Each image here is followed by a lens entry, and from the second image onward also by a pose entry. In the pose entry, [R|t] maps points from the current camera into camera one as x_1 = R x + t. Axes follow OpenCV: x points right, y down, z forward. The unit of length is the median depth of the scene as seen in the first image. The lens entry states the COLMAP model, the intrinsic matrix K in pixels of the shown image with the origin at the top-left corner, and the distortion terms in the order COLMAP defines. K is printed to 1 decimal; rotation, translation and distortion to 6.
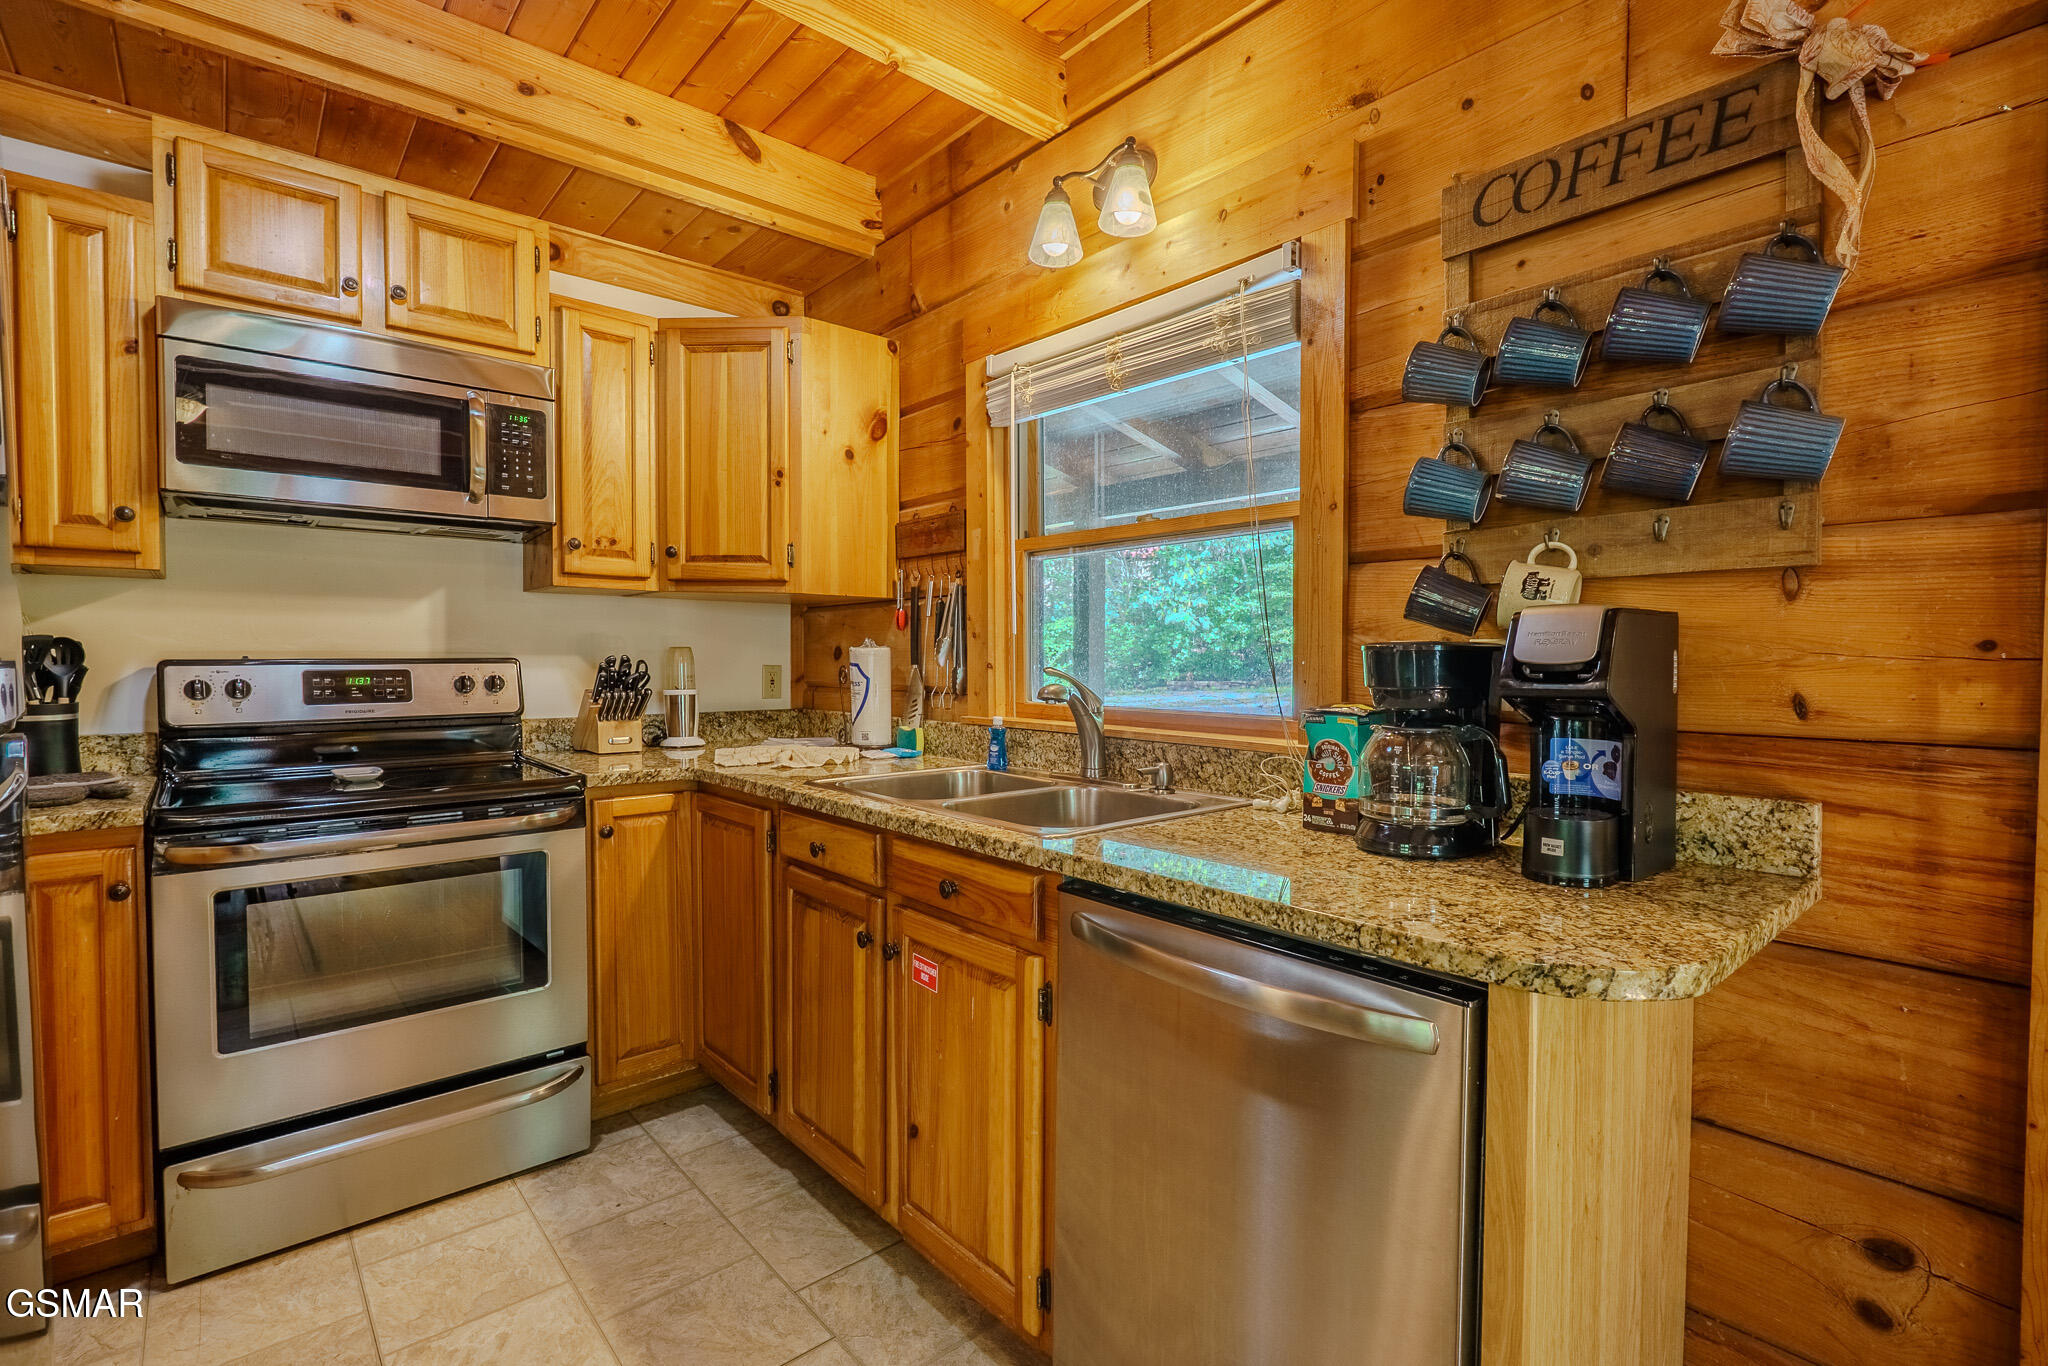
lens RADIAL K [[941.6, 0, 1019.6], [0, 941.6, 679.2], [0, 0, 1]] dist [-0.004615, -0.000605]
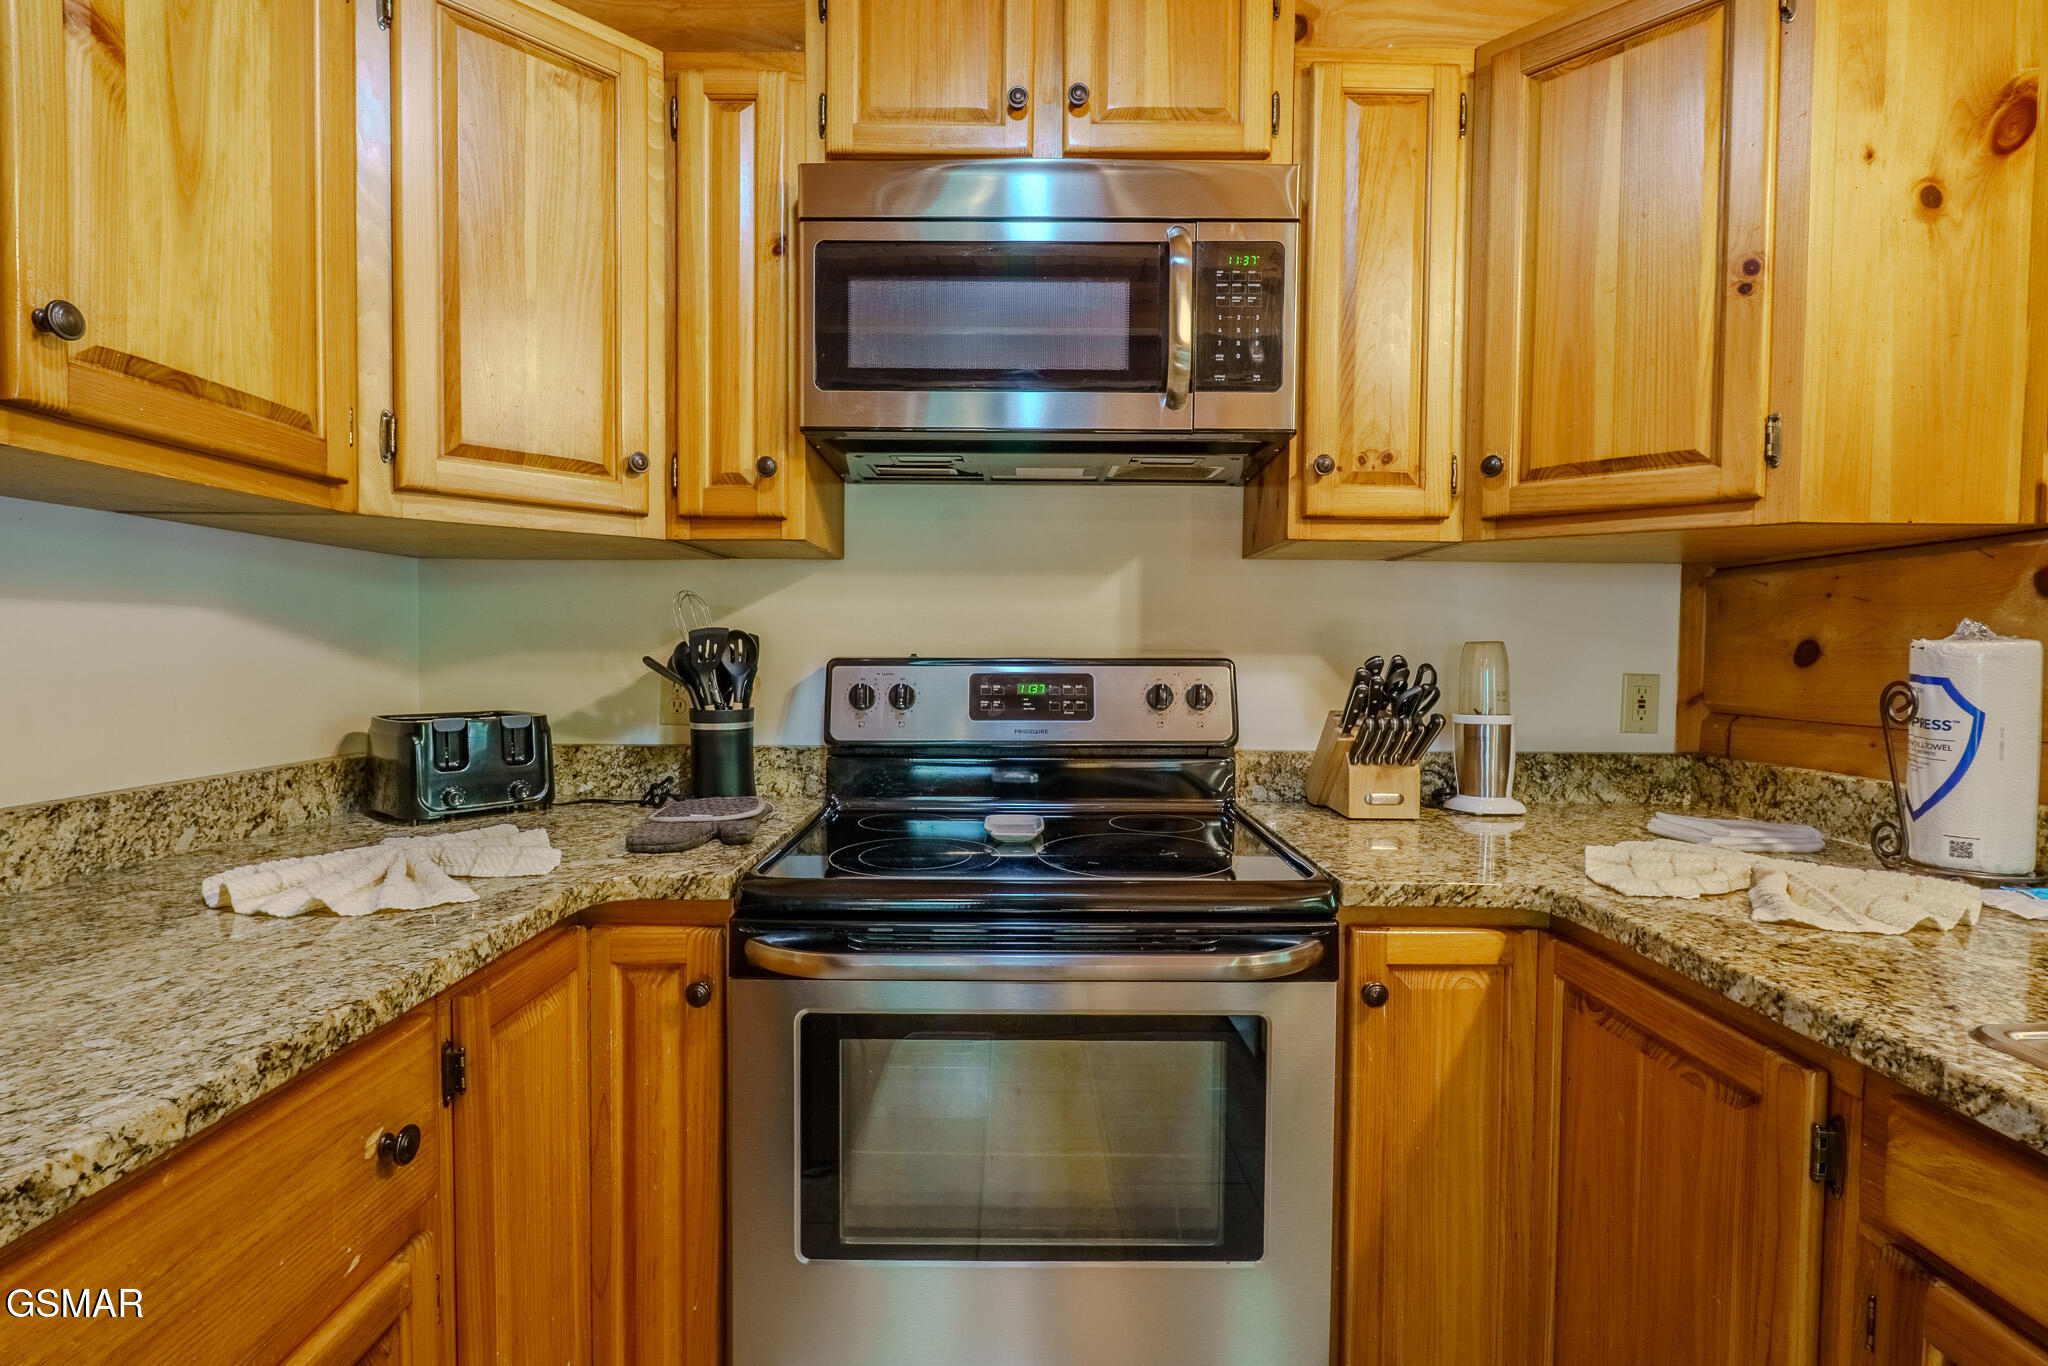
lens RADIAL K [[941.6, 0, 1018.9], [0, 941.6, 690.5], [0, 0, 1]] dist [-0.004615, -0.000605]
pose [[0.753469, 0.030408, -0.656780, -0.257924], [-0.021396, 0.999535, 0.021731, -0.013779], [0.657135, -0.002321, 0.753769, 0.491521]]
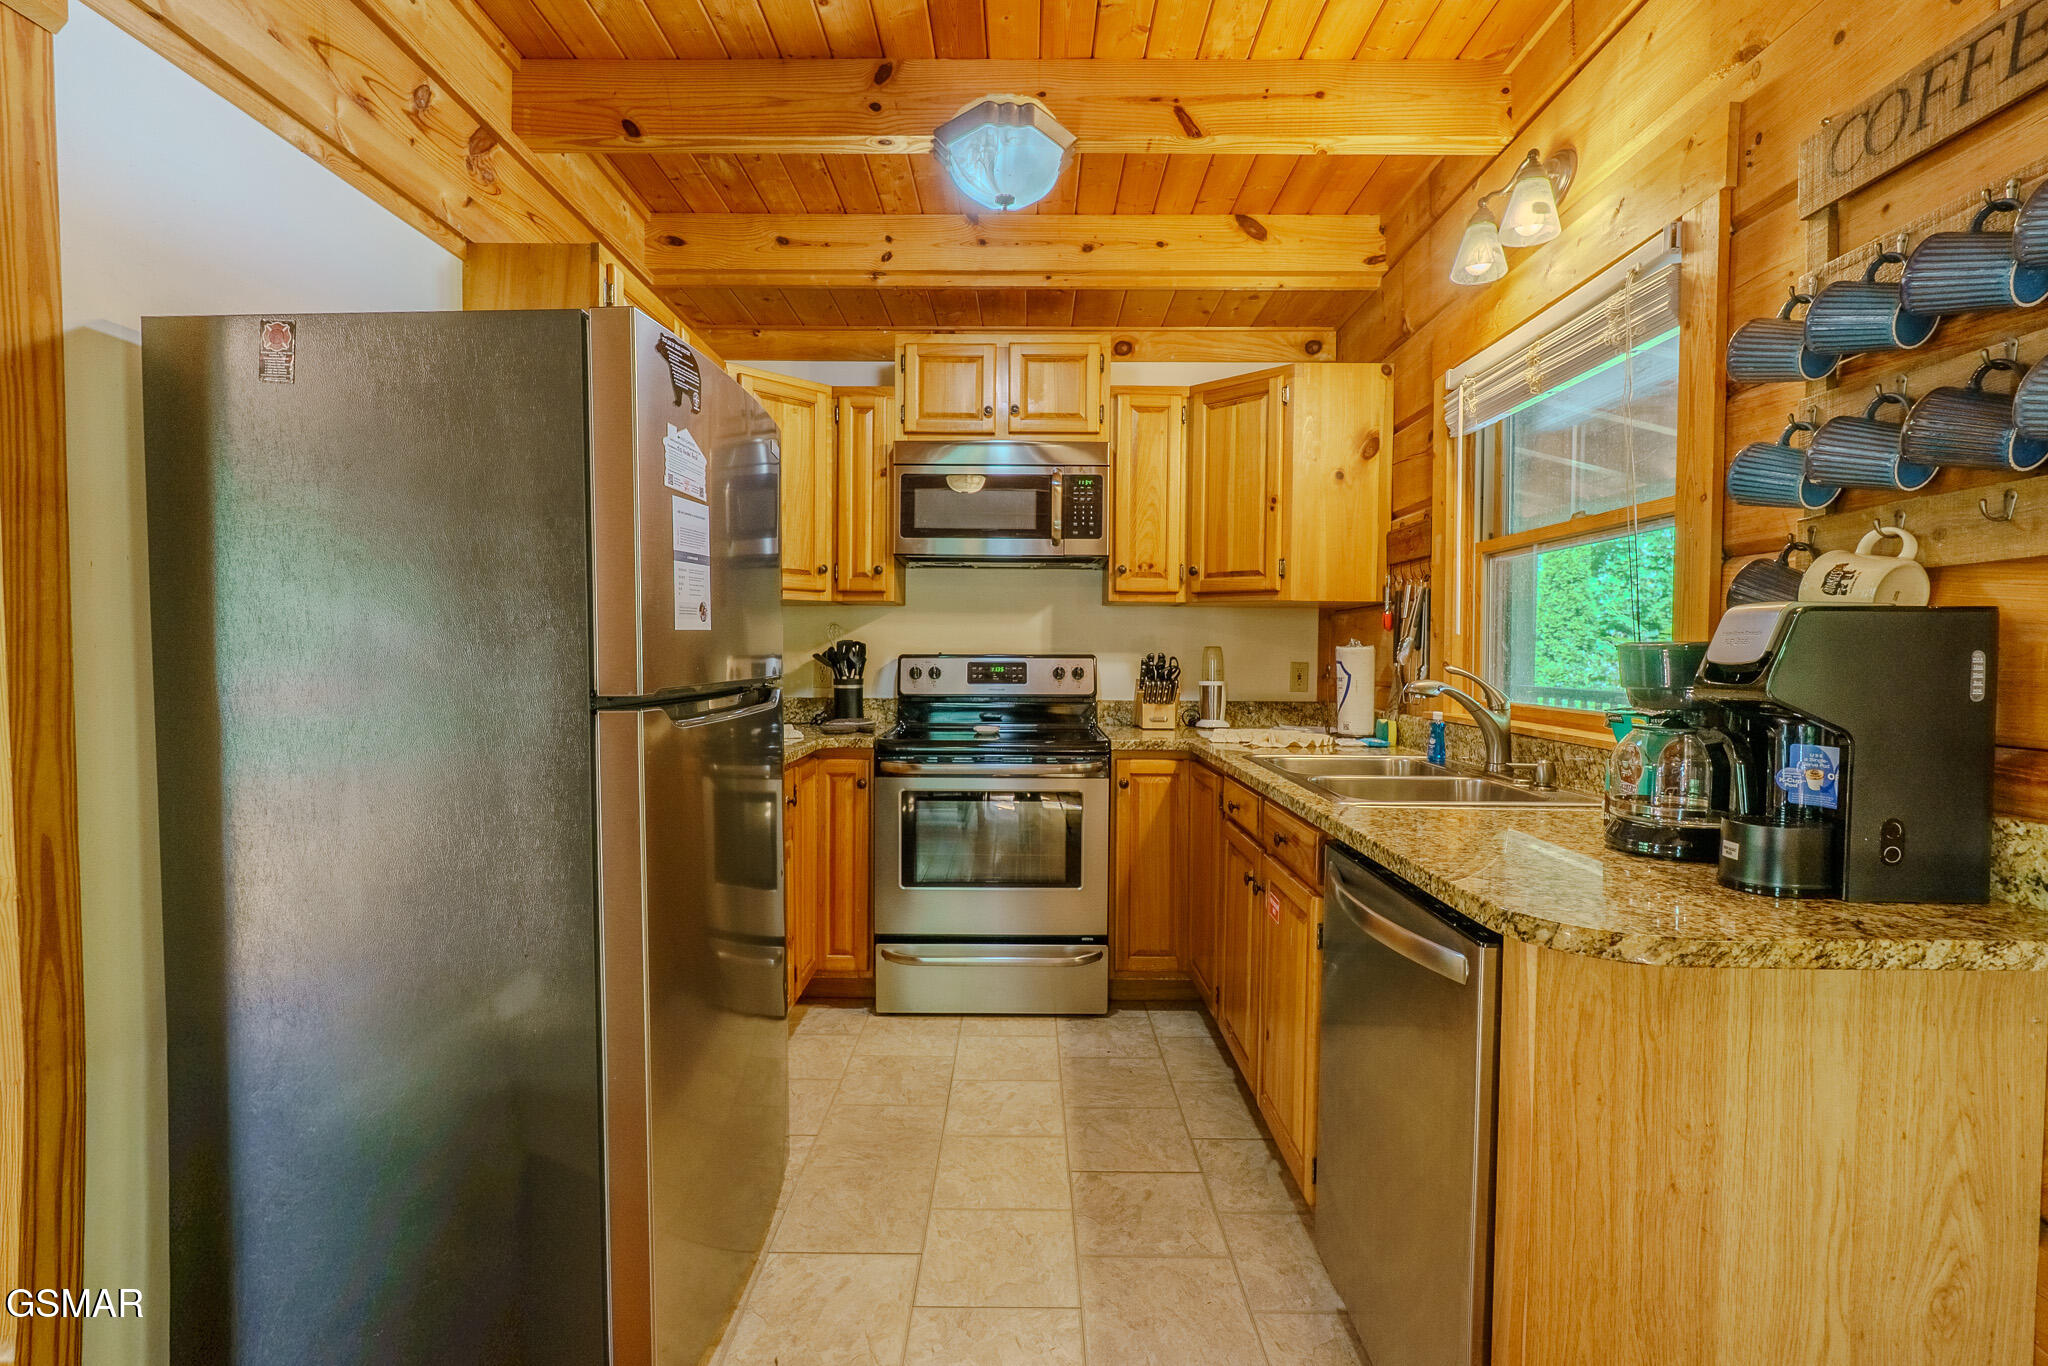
lens RADIAL K [[941.6, 0, 1007.6], [0, 941.6, 677.2], [0, 0, 1]] dist [-0.004615, -0.000605]
pose [[0.747770, 0.021051, -0.663624, 0.338952], [-0.021864, 0.999736, 0.007077, 0.003666], [0.663598, 0.009217, 0.748033, -0.125842]]
